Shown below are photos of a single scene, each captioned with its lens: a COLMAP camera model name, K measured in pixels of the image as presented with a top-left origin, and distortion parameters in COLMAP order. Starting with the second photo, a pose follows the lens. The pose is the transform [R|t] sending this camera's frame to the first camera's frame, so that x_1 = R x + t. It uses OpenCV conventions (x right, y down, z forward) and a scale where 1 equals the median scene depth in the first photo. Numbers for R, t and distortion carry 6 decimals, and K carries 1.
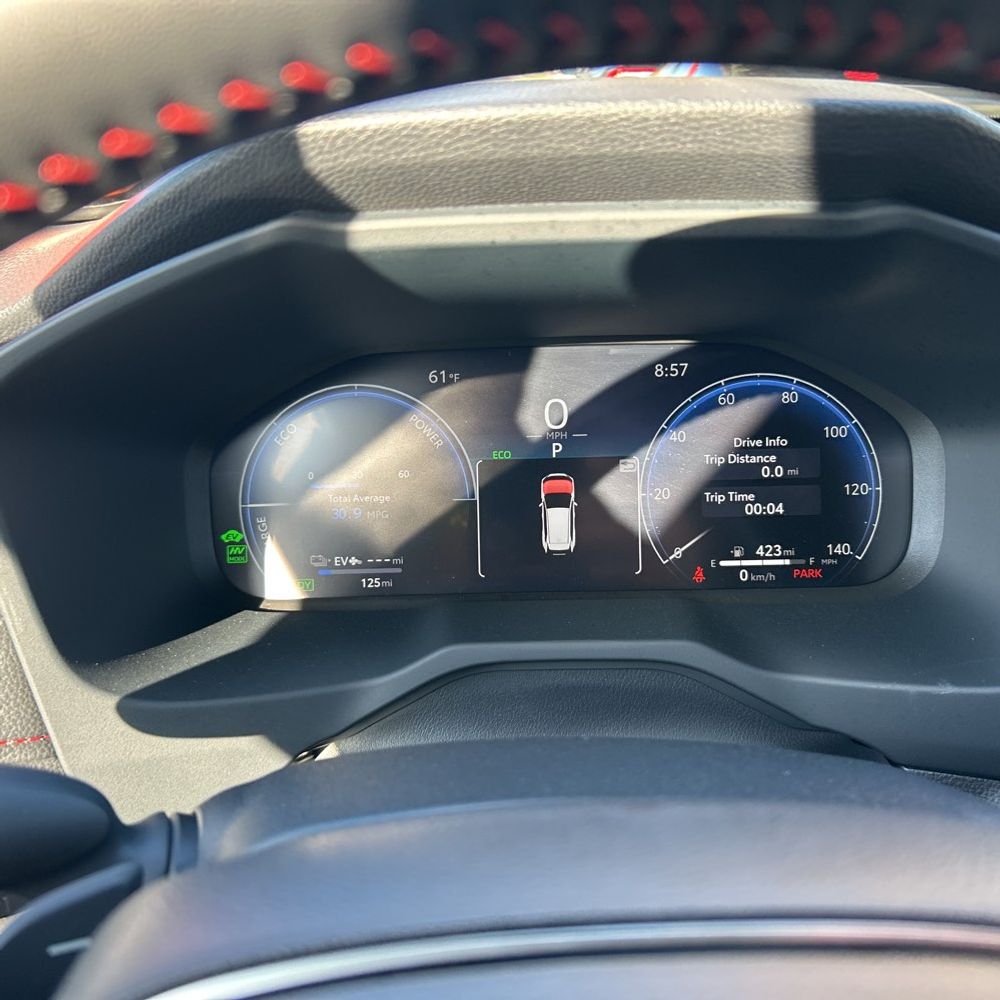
lens RADIAL K [[1081.9, 0, 503.9], [0, 1081.9, 508.2], [0, 0, 1]] dist [-0.036606, 0.000000]
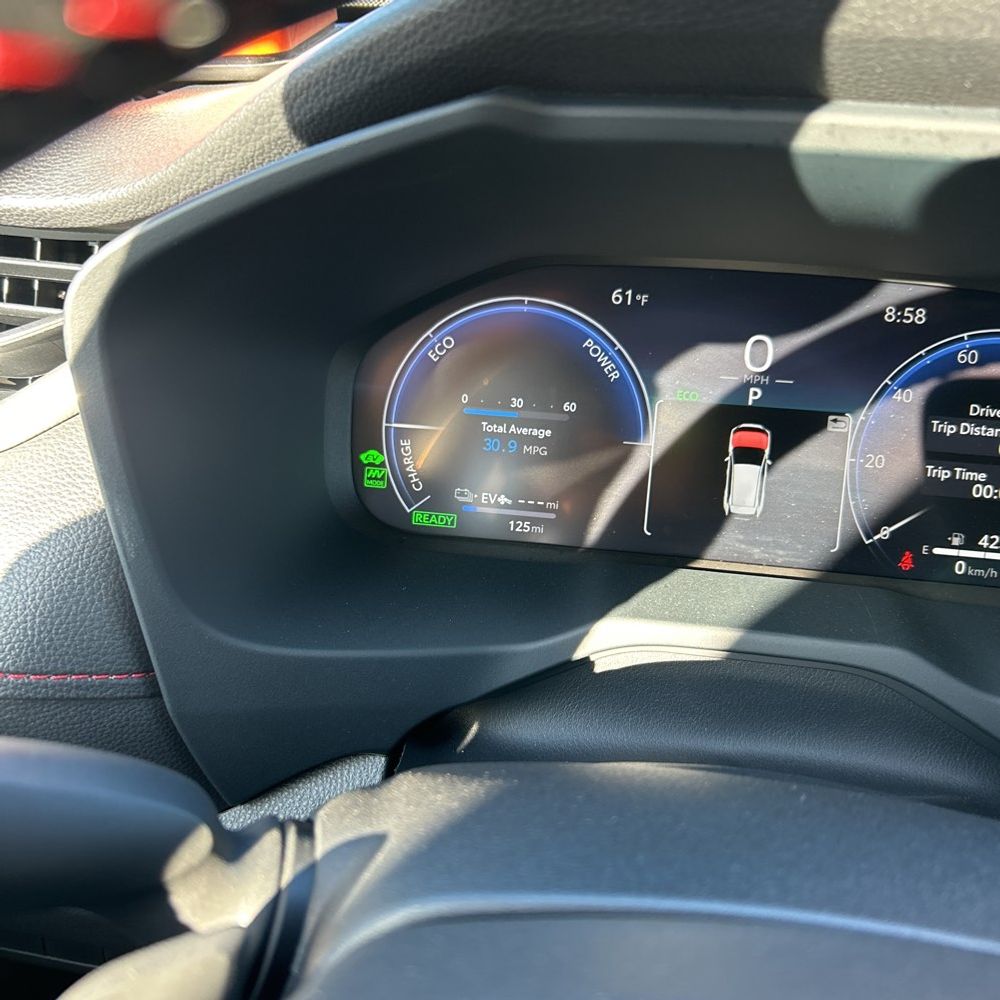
lens RADIAL K [[1081.9, 0, 492.7], [0, 1081.9, 496.0], [0, 0, 1]] dist [-0.036606, 0.000000]
pose [[0.987793, 0.109976, -0.110319, -0.055153], [-0.100197, 0.990835, 0.090592, -0.034522], [0.119271, -0.078432, 0.989759, 0.136781]]
